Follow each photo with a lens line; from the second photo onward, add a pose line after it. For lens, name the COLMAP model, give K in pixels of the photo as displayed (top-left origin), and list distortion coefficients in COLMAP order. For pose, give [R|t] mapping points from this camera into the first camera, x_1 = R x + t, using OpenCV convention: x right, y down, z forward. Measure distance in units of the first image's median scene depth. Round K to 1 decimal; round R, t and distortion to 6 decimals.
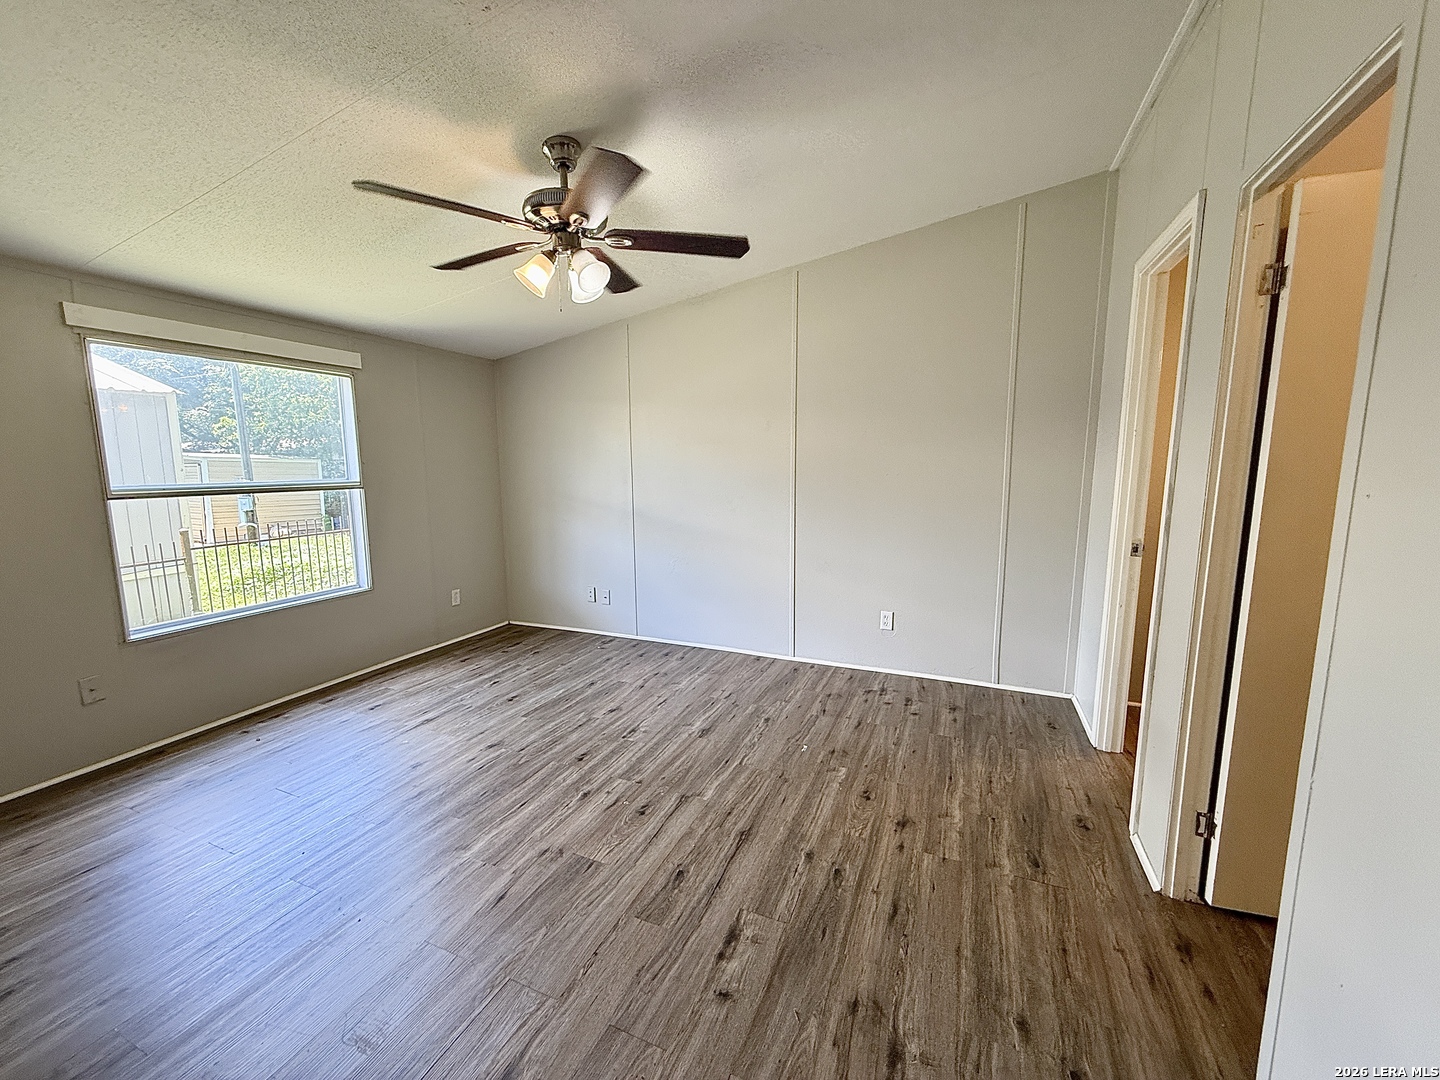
lens RADIAL K [[573.7, 0, 716.3], [0, 573.7, 540.2], [0, 0, 1]] dist [0.000551, -0.000250]
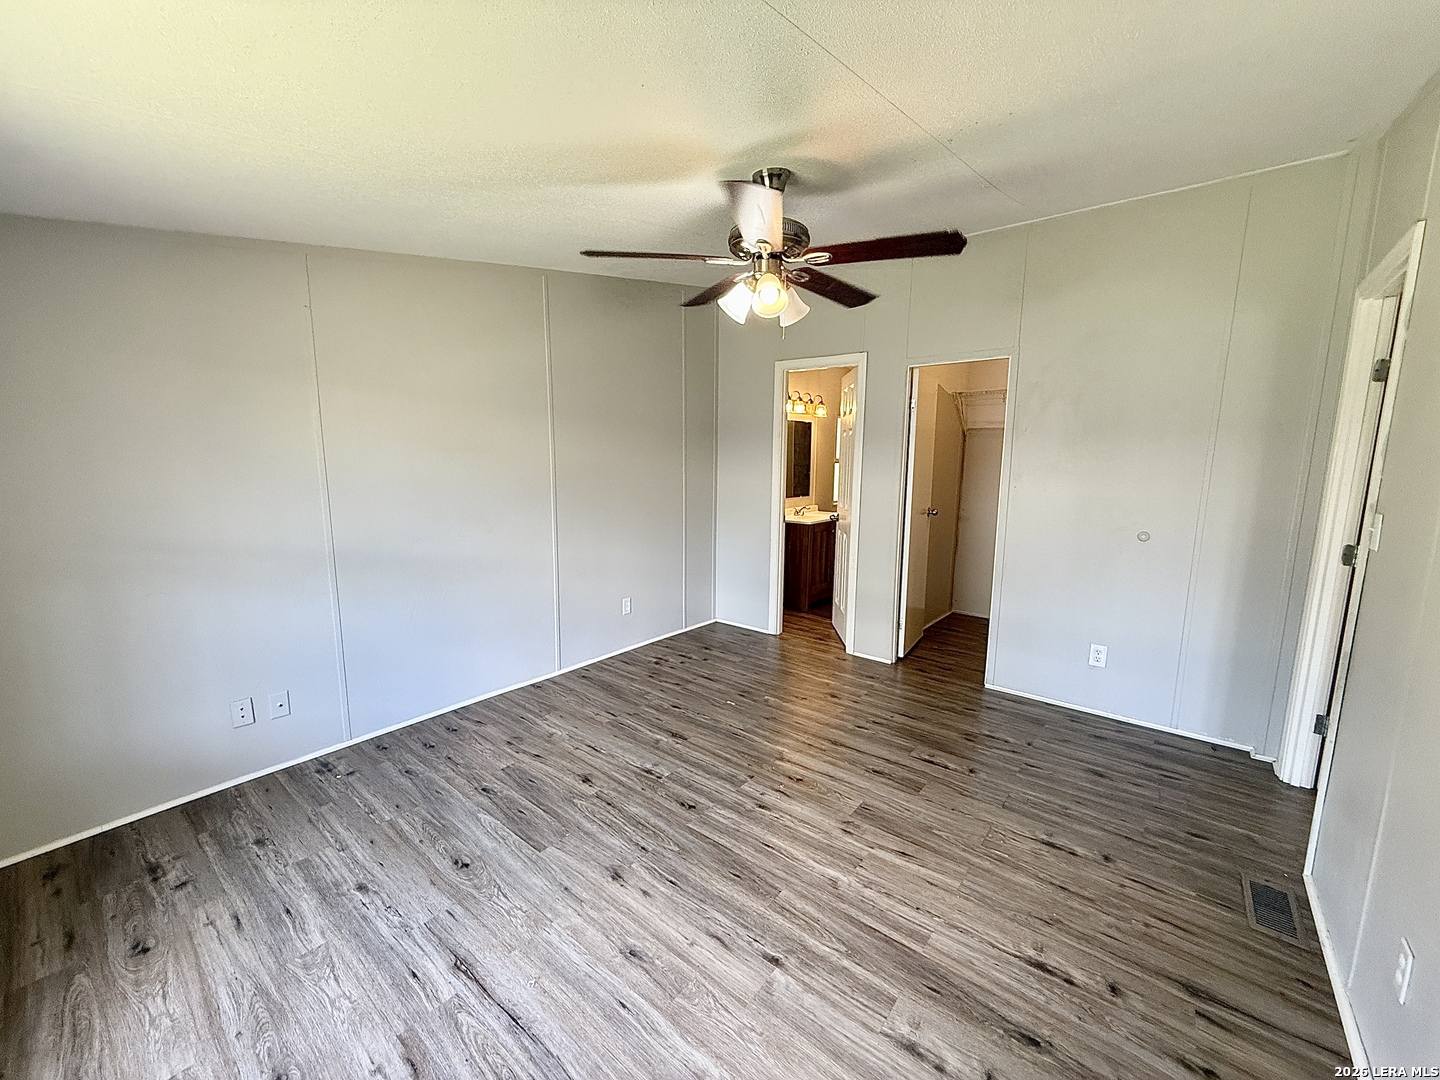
lens RADIAL K [[573.7, 0, 716.3], [0, 573.7, 540.2], [0, 0, 1]] dist [0.000551, -0.000250]
pose [[0.272263, -0.134445, 0.952784, -0.886468], [0.119063, 0.987288, 0.105291, -0.111872], [-0.954828, 0.084774, 0.284809, 0.564996]]
